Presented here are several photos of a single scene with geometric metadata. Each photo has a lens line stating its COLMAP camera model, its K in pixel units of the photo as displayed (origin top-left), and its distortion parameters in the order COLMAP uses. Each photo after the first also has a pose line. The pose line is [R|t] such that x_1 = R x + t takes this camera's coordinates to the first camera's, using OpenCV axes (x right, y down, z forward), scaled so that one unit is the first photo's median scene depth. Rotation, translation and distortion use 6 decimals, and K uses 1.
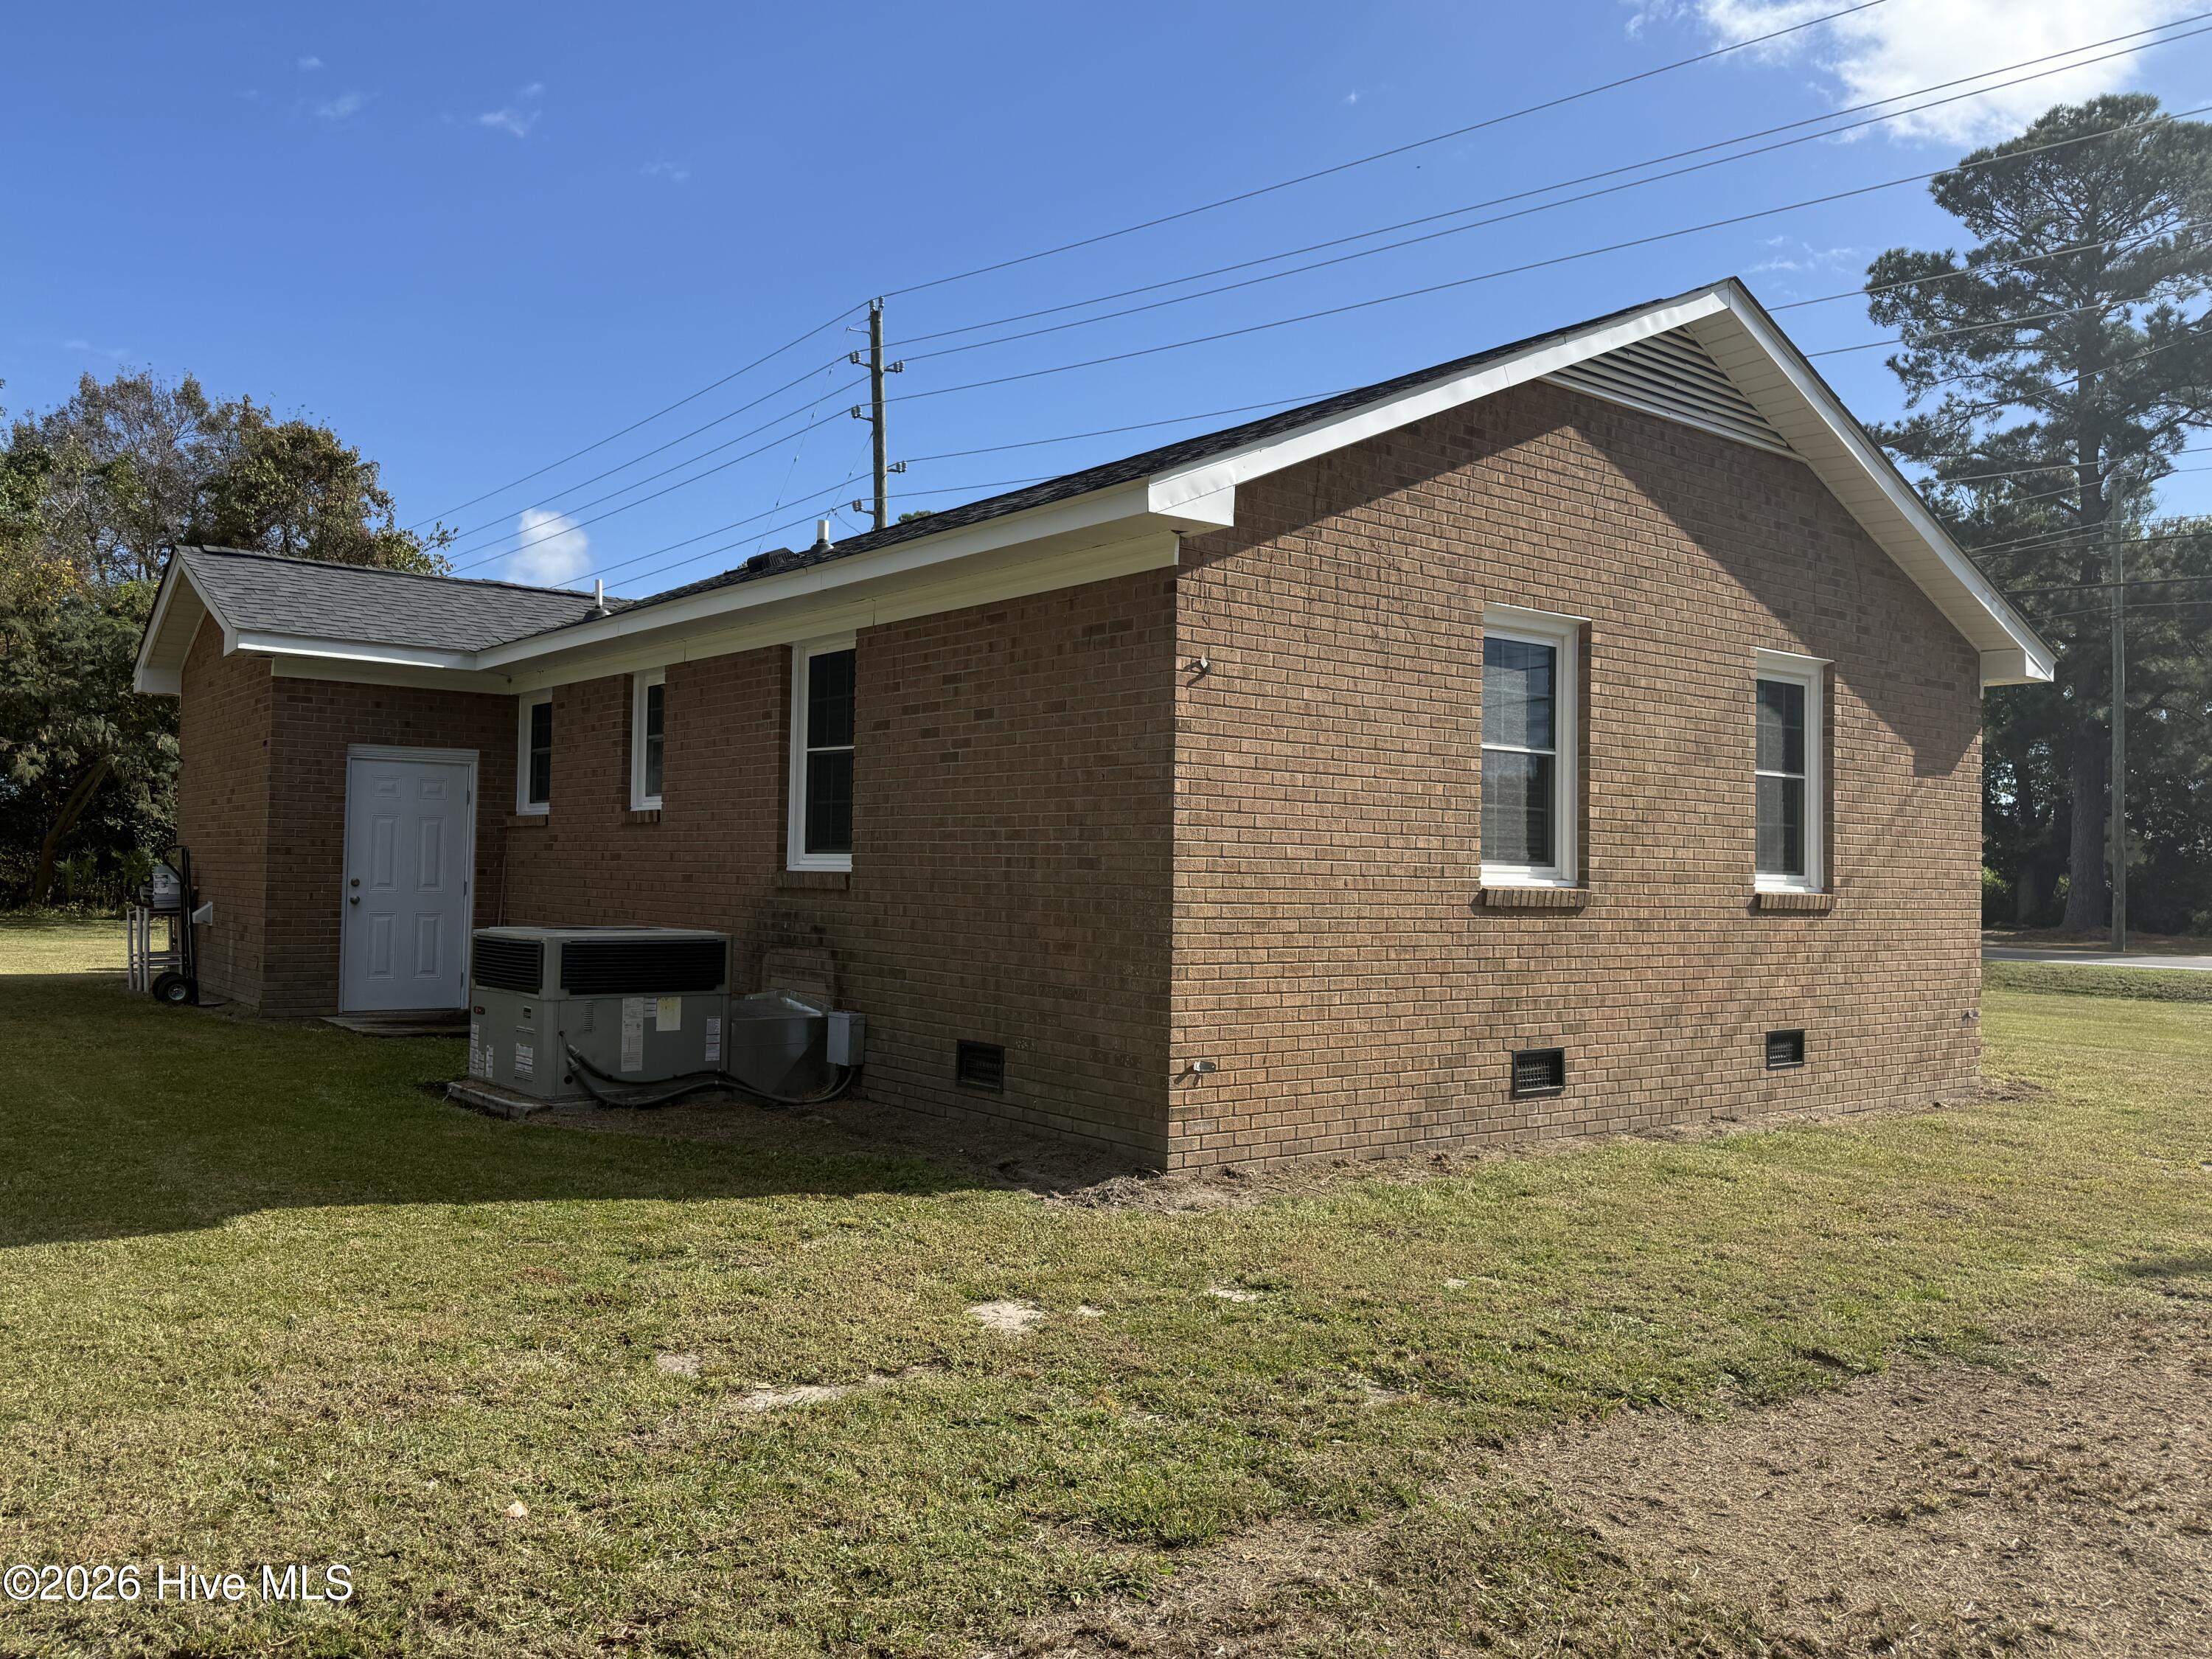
lens RADIAL K [[1682.8, 0, 1098.9], [0, 1682.8, 824.4], [0, 0, 1]] dist [0.010305, 0.003366]
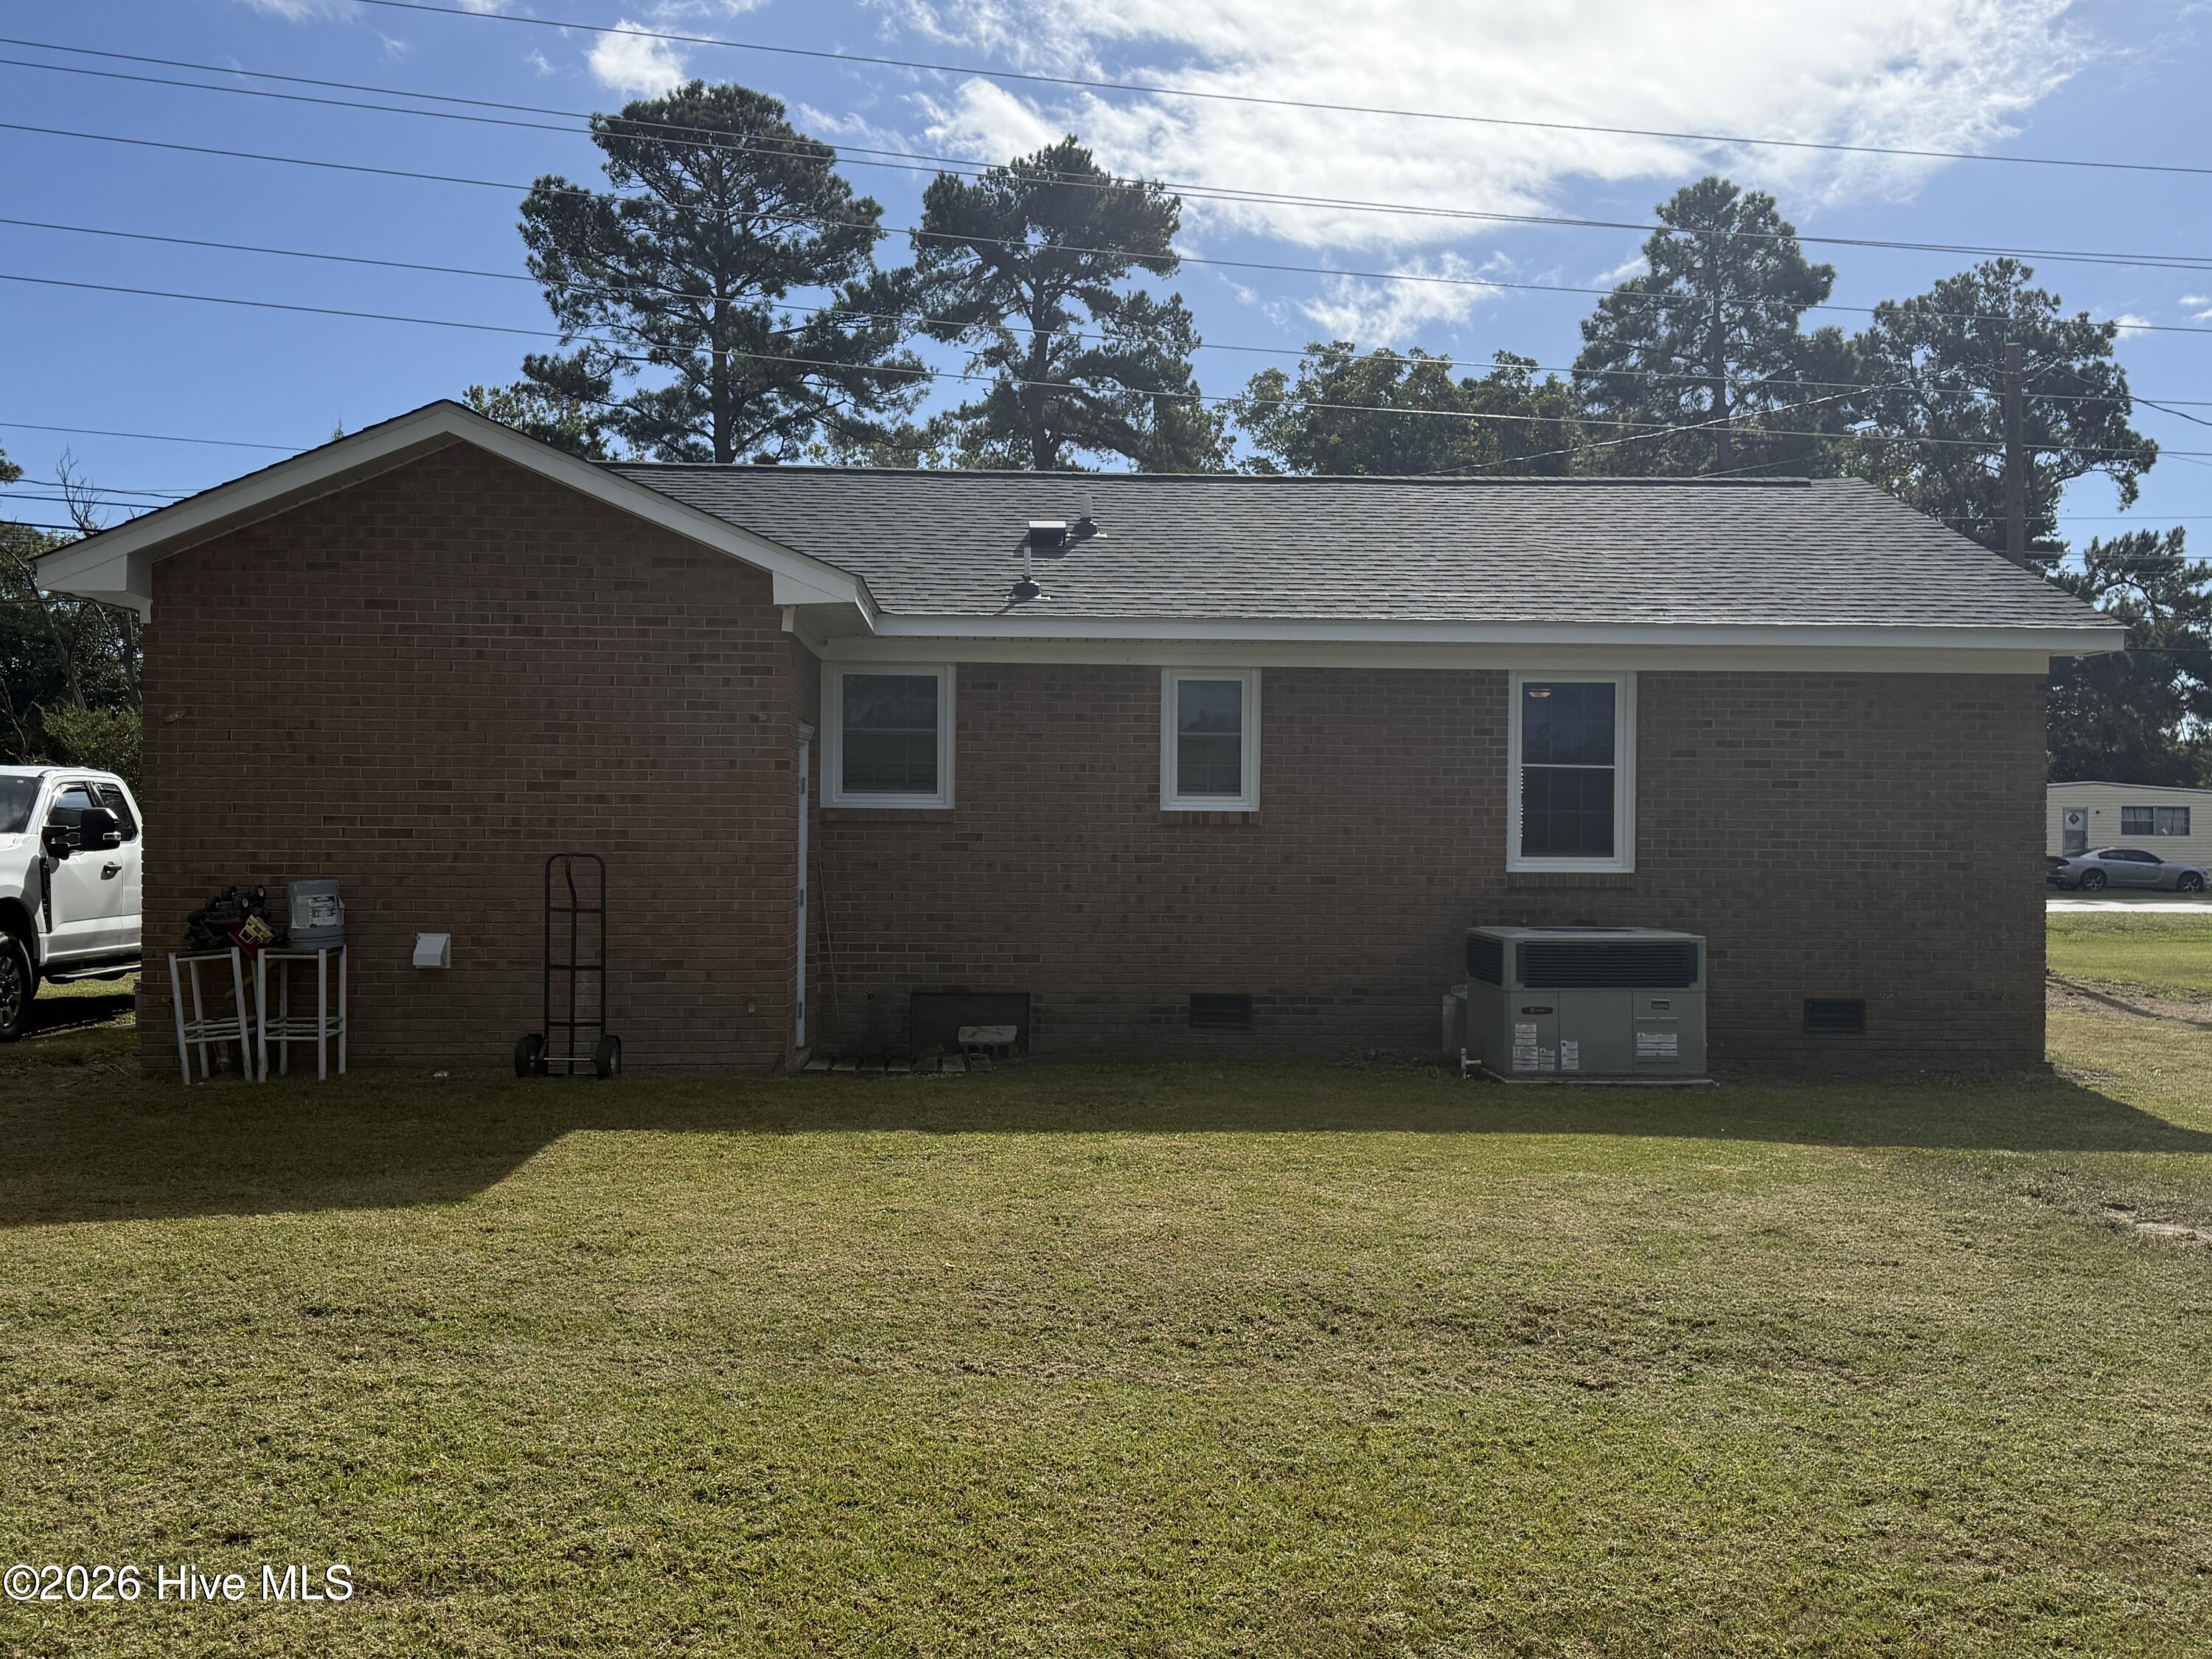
lens RADIAL K [[1931.7, 0, 1096.8], [0, 1931.7, 836.6], [0, 0, 1]] dist [0.082394, -0.108143]
pose [[0.574658, -0.014939, 0.818257, -1.077218], [-0.019962, 0.999280, 0.032264, -0.024908], [-0.818150, -0.034875, 0.573946, 0.376714]]
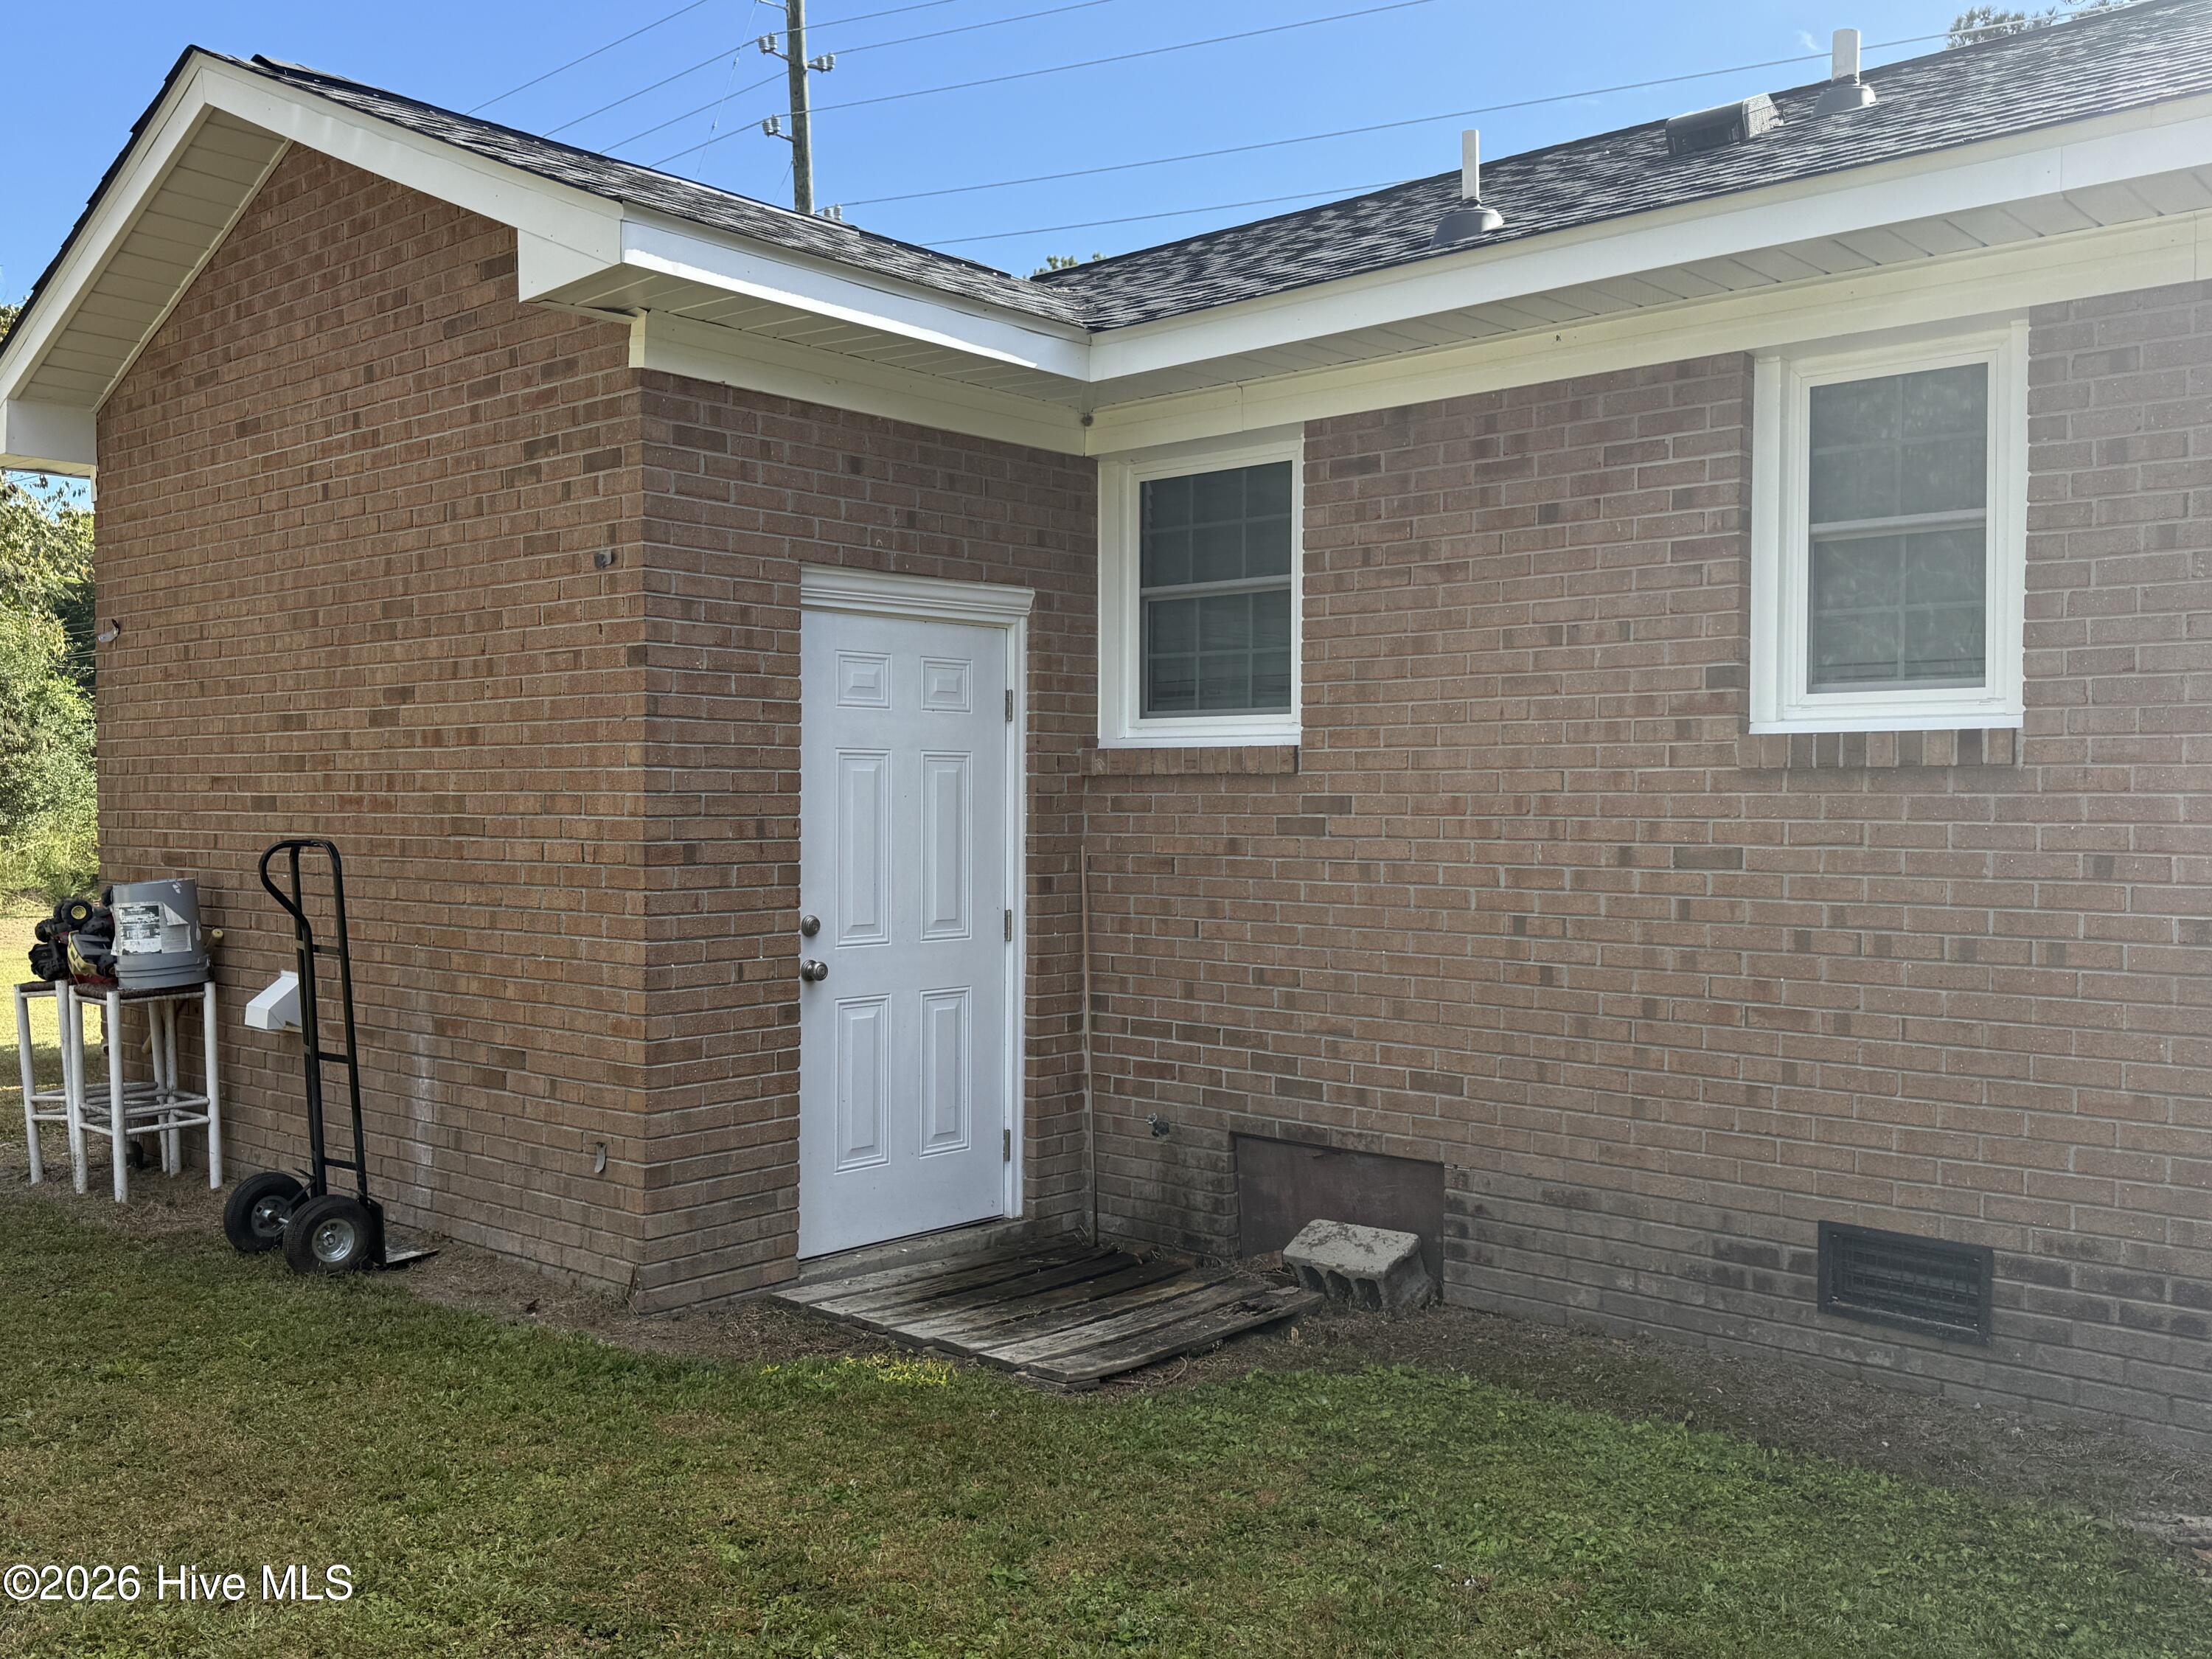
lens RADIAL K [[1931.7, 0, 1096.4], [0, 1931.7, 838.9], [0, 0, 1]] dist [0.082394, -0.108143]
pose [[0.983017, -0.023483, 0.182006, -0.462059], [0.013556, 0.998361, 0.055596, -0.009849], [-0.183013, -0.052185, 0.981724, 0.559045]]
